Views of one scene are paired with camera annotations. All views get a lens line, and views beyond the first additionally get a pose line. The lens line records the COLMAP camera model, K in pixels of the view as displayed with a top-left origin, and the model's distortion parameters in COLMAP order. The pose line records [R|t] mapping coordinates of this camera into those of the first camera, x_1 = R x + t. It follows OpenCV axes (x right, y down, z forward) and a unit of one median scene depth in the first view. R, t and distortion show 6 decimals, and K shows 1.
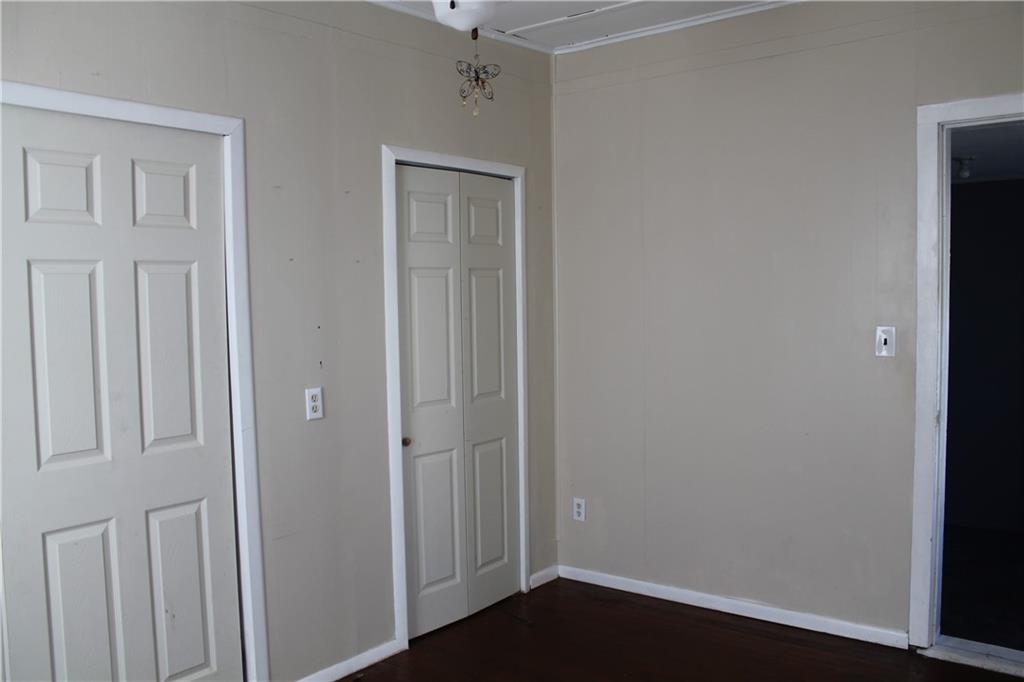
lens RADIAL K [[853.5, 0, 502.3], [0, 853.5, 342.1], [0, 0, 1]] dist [-0.169413, 0.132543]
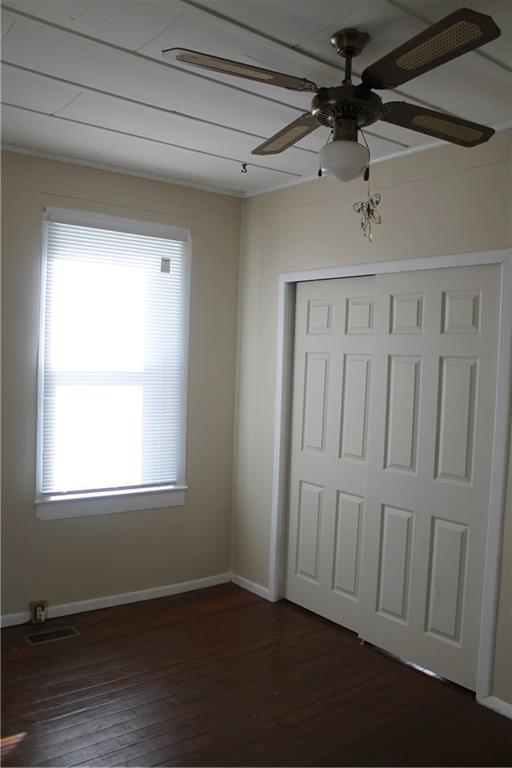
lens RADIAL K [[640.1, 0, 256.0], [0, 640.1, 384.0], [0, 0, 1]] dist [-0.169413, 0.132543]
pose [[-0.227850, 0.040653, -0.972847, 0.842281], [-0.102023, 0.992632, 0.065375, -0.092050], [0.968336, 0.114149, -0.222024, 0.973190]]
